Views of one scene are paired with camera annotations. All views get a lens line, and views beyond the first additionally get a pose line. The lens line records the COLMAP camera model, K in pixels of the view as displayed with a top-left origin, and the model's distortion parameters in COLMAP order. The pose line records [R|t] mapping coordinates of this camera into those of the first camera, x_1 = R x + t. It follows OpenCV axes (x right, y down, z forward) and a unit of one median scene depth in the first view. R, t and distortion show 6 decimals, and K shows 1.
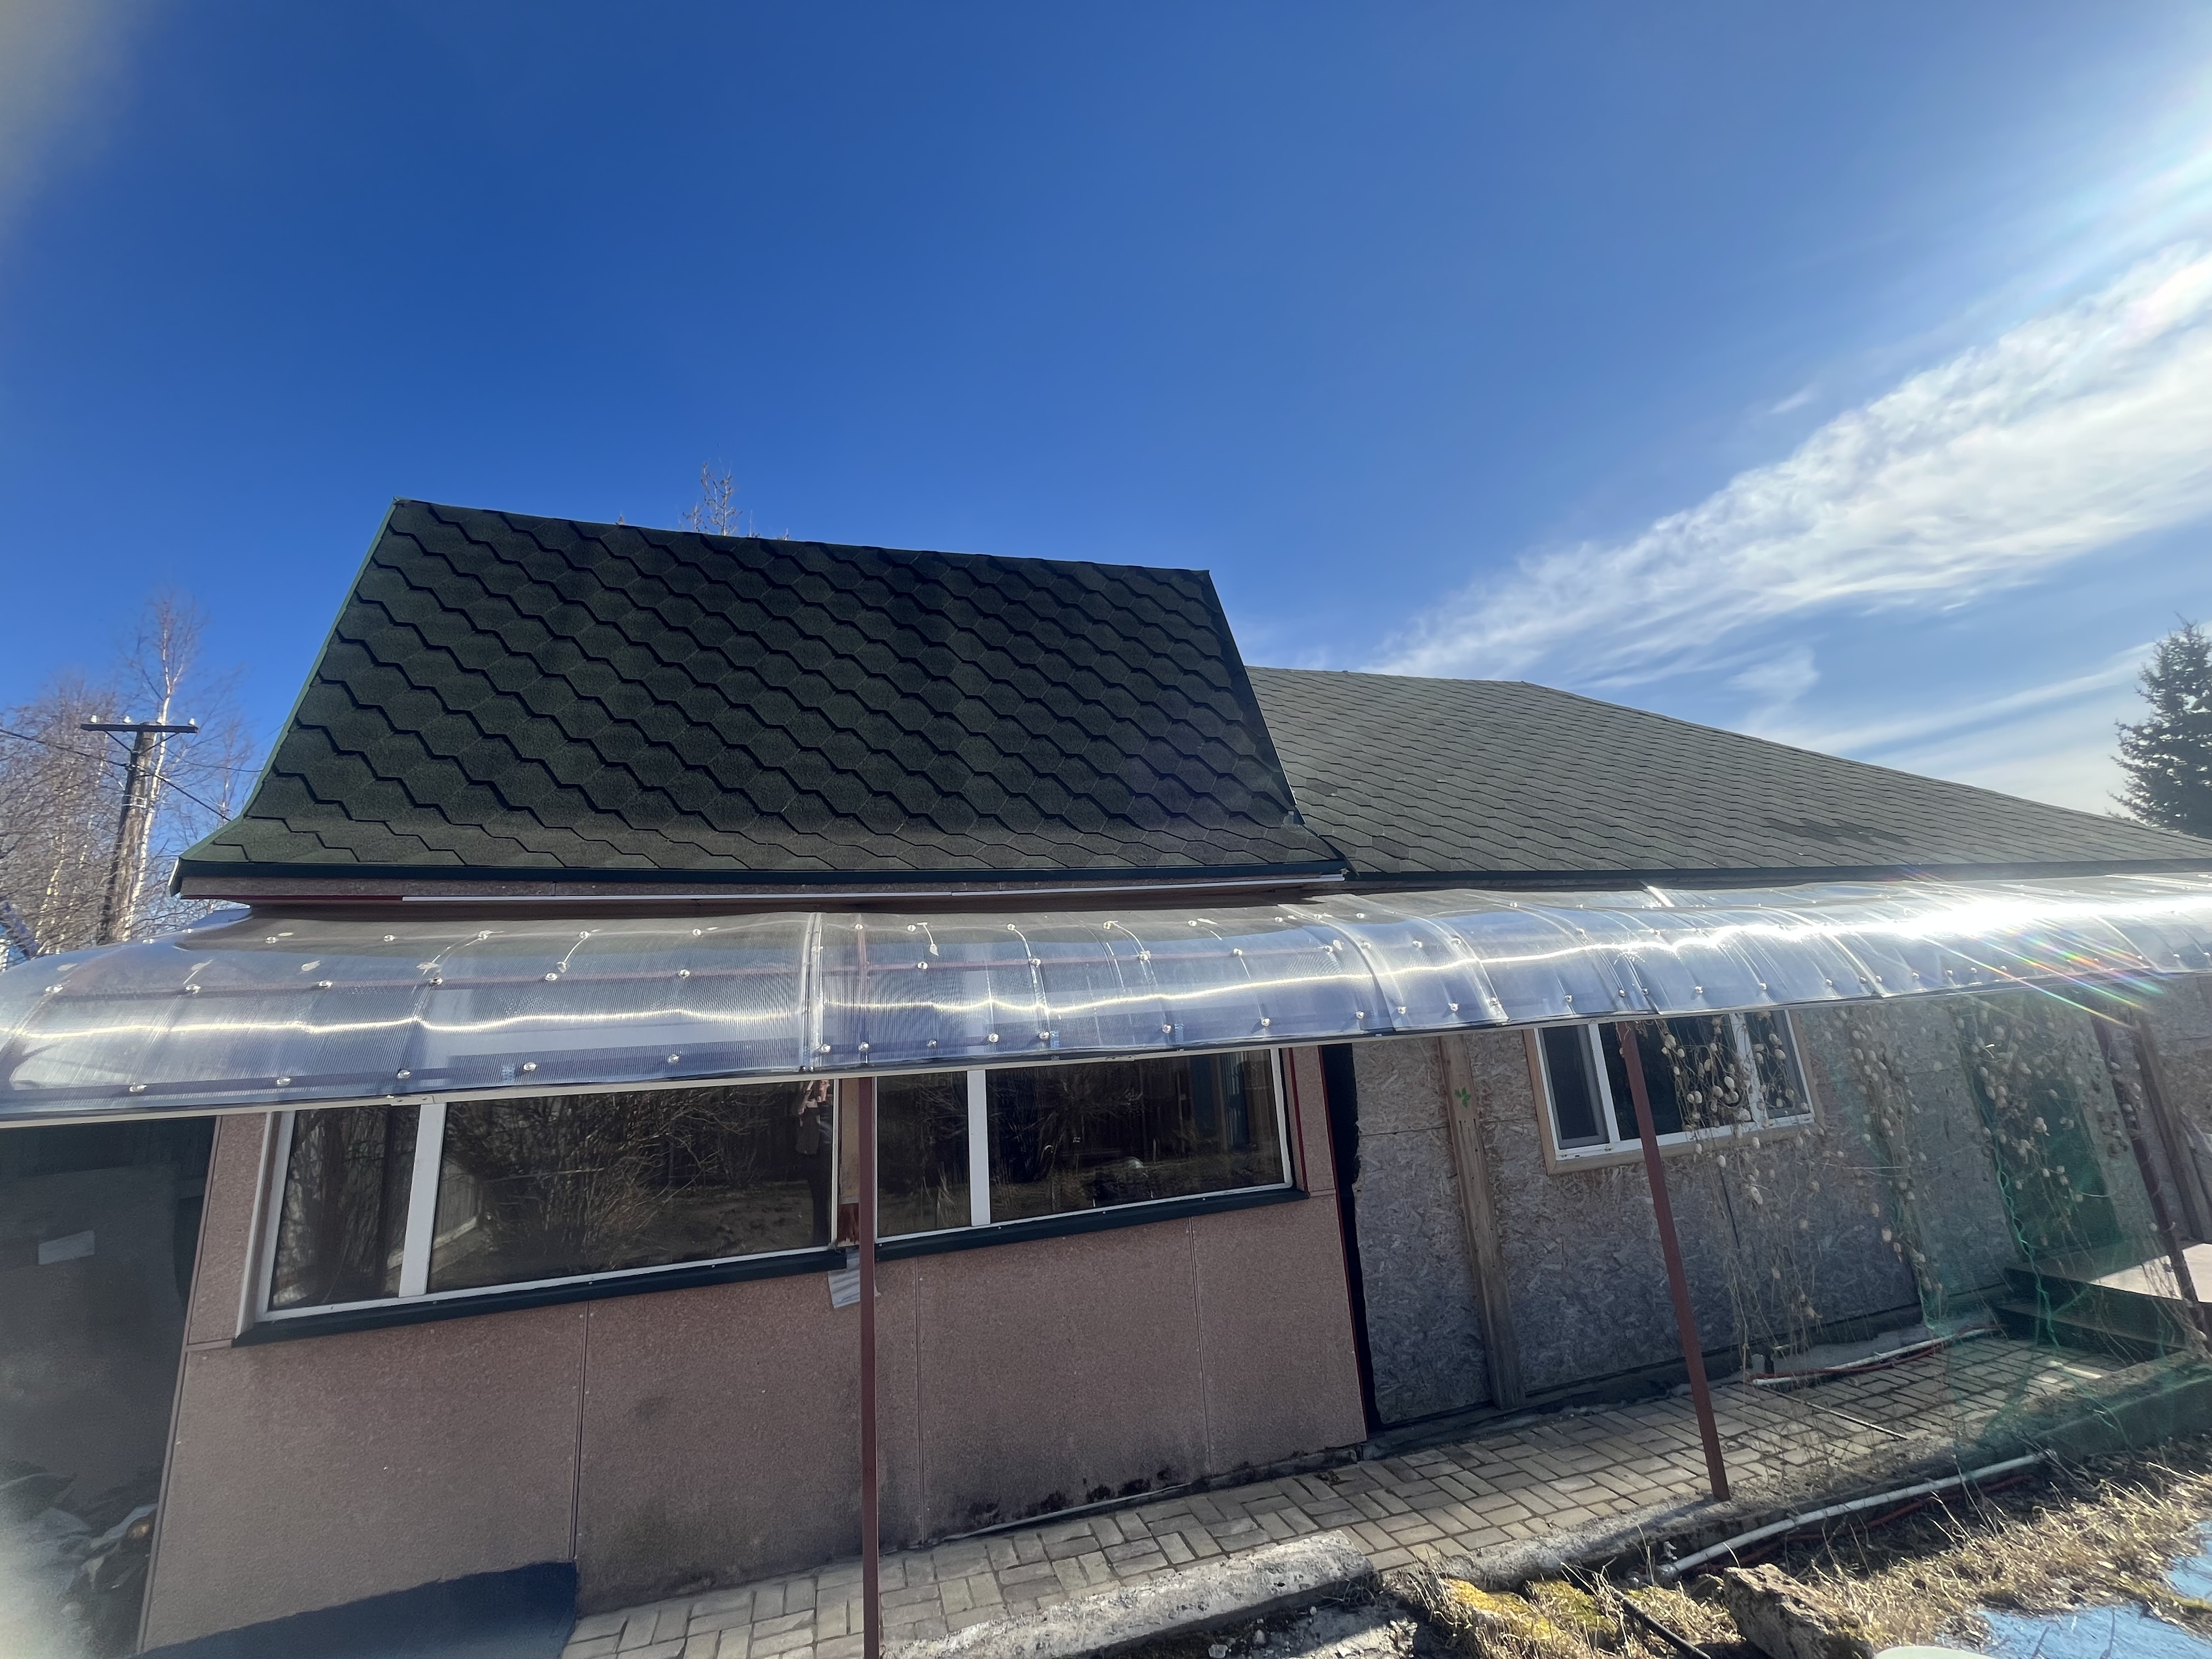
lens RADIAL K [[893.6, 0, 1098.7], [0, 893.6, 825.8], [0, 0, 1]] dist [-0.004772, 0.000503]
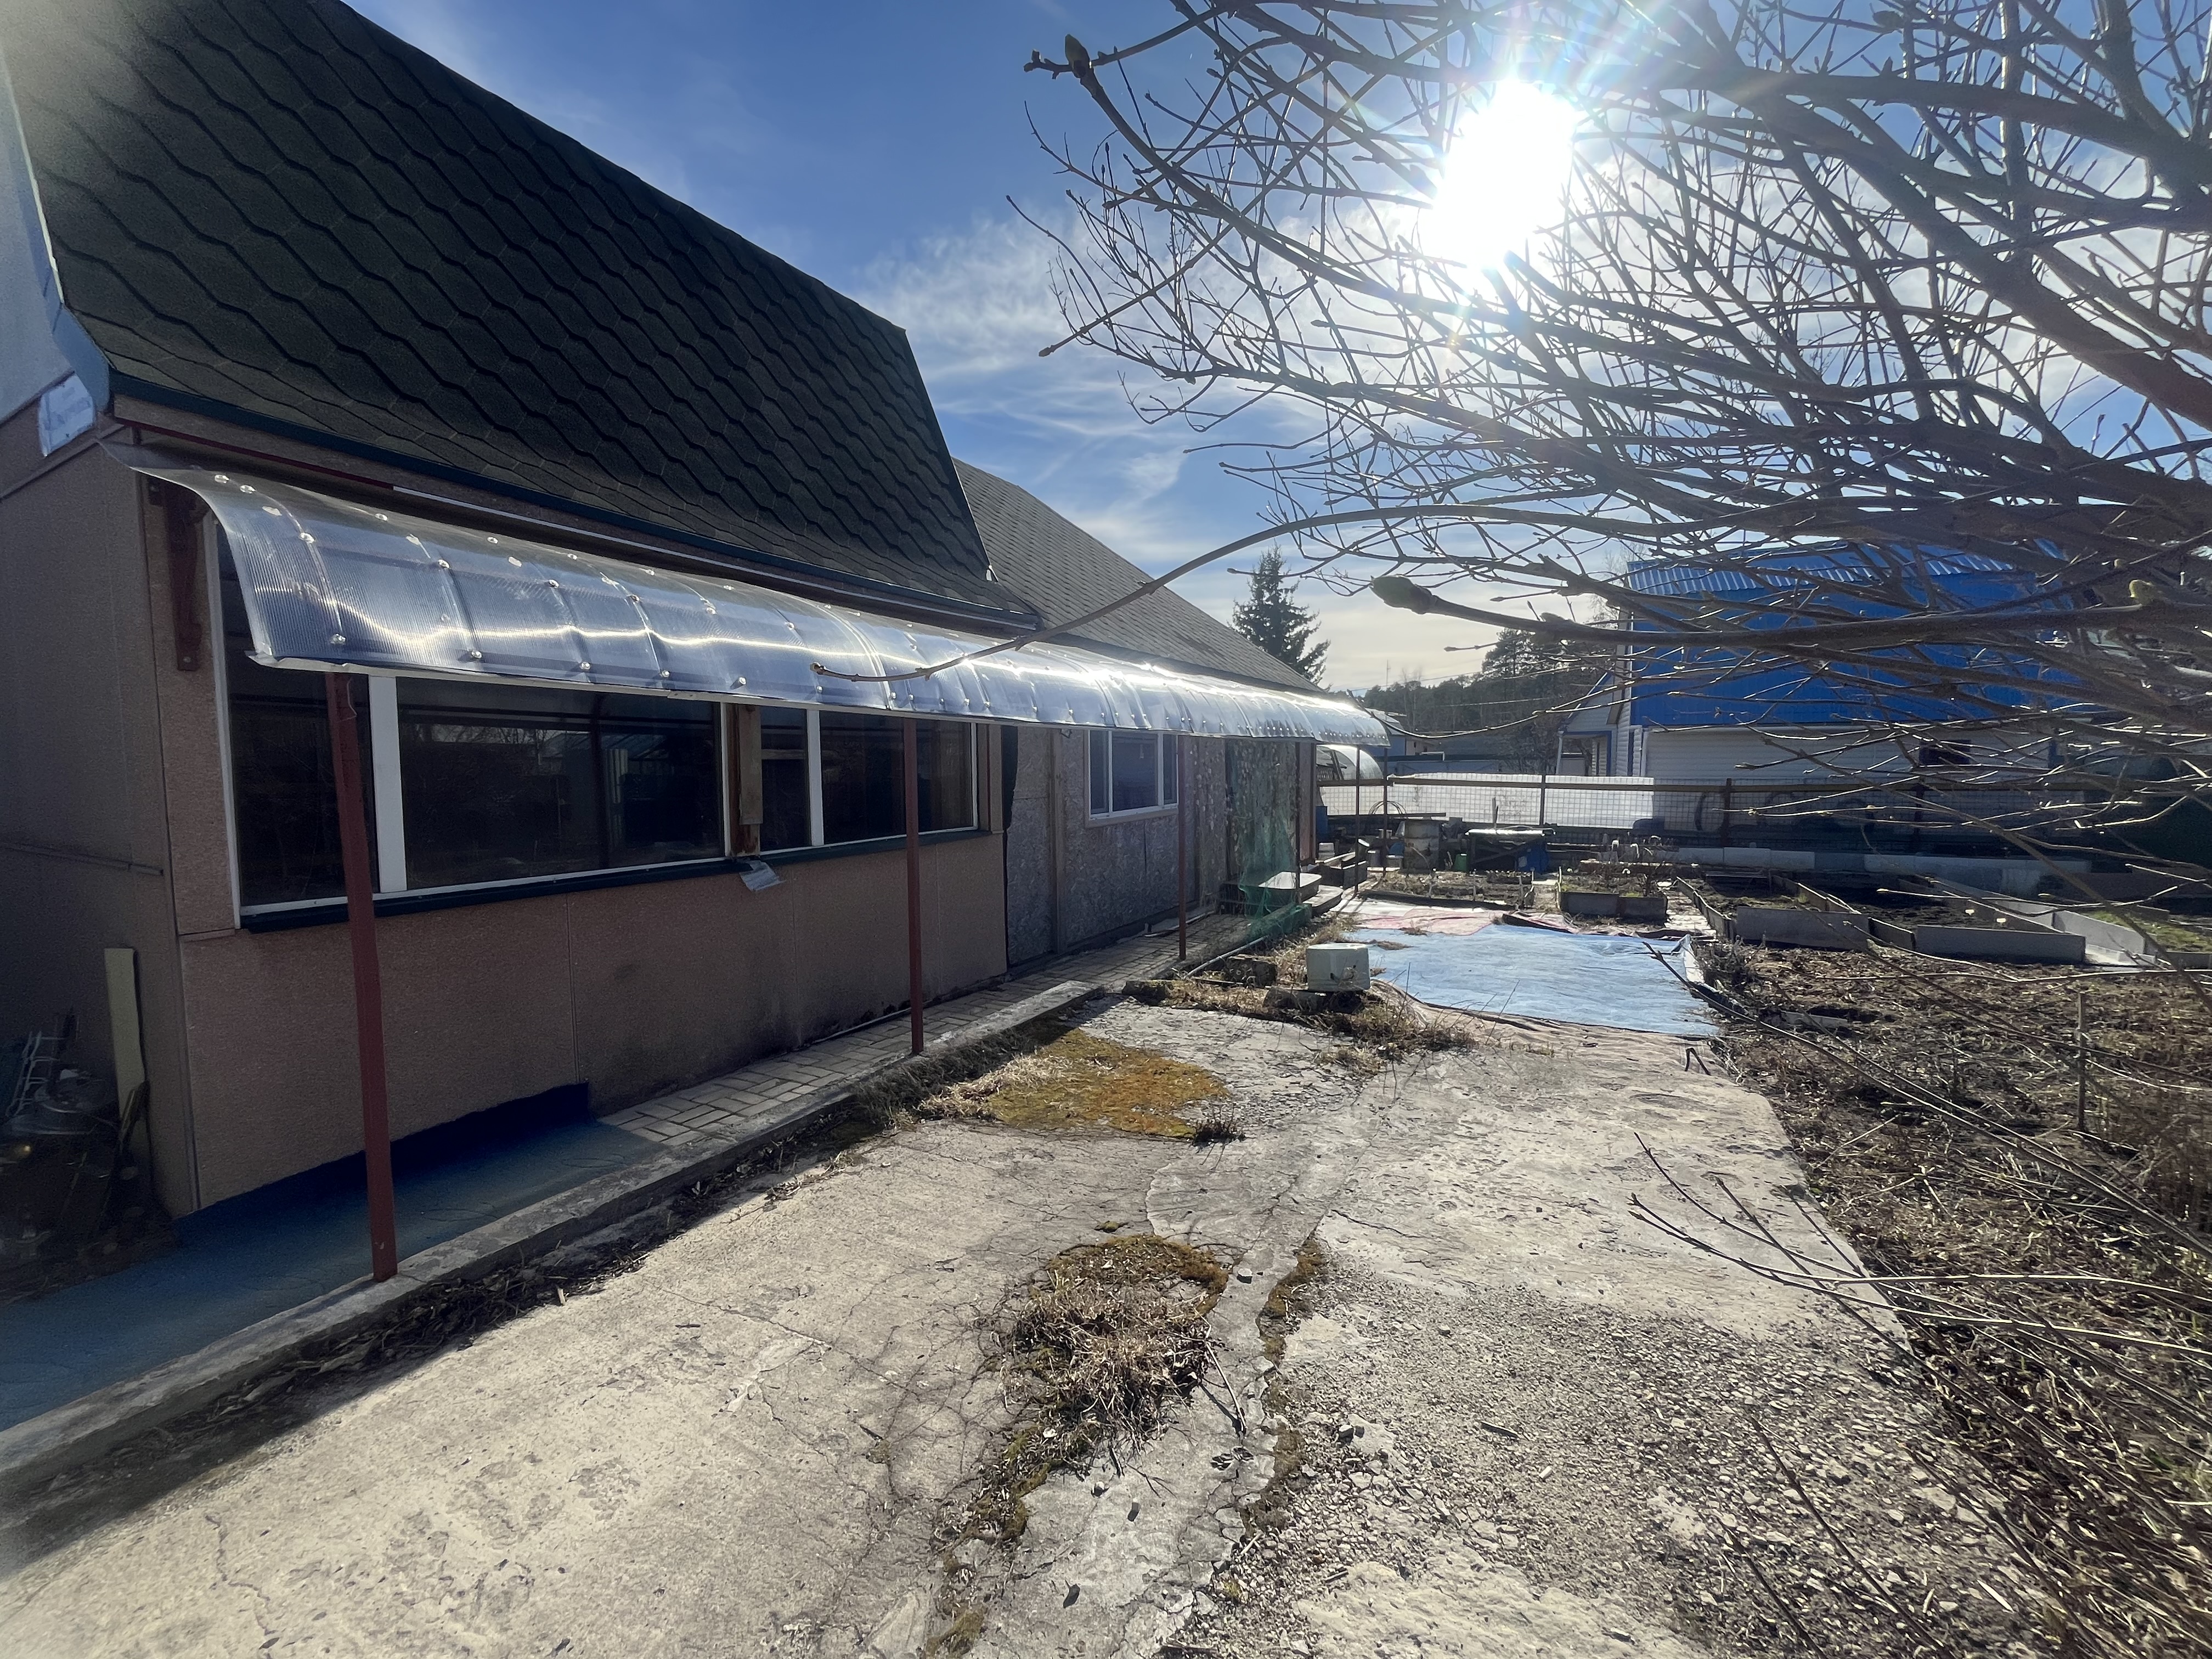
lens RADIAL K [[893.6, 0, 1099.1], [0, 893.6, 823.2], [0, 0, 1]] dist [-0.004772, 0.000503]
pose [[0.716196, 0.016788, 0.697698, -0.834084], [-0.207726, 0.959528, 0.190145, 0.081830], [-0.666269, -0.281111, 0.690697, -0.208084]]
